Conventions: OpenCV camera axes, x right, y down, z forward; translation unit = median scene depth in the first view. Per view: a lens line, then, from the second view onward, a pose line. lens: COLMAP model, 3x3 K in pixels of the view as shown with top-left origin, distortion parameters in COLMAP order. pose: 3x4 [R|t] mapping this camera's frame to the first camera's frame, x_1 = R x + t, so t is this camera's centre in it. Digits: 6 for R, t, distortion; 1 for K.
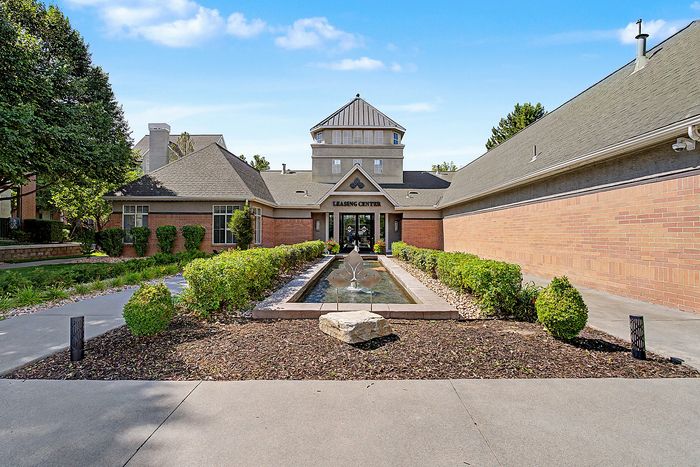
lens RADIAL K [[320.4, 0, 349.6], [0, 320.4, 233.9], [0, 0, 1]] dist [-0.009880, -0.000192]
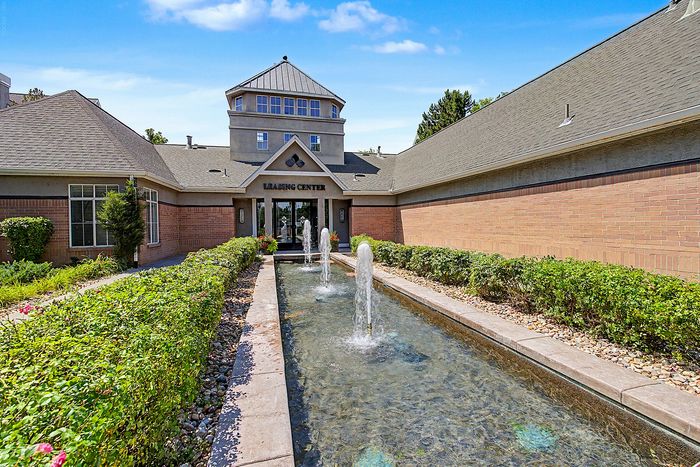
lens RADIAL K [[320.4, 0, 352.0], [0, 320.4, 228.0], [0, 0, 1]] dist [-0.009880, -0.000192]
pose [[0.962304, -0.022467, 0.271046, -0.056299], [0.019160, 0.999706, 0.014841, -0.003560], [-0.271300, -0.009089, 0.962452, 0.209718]]
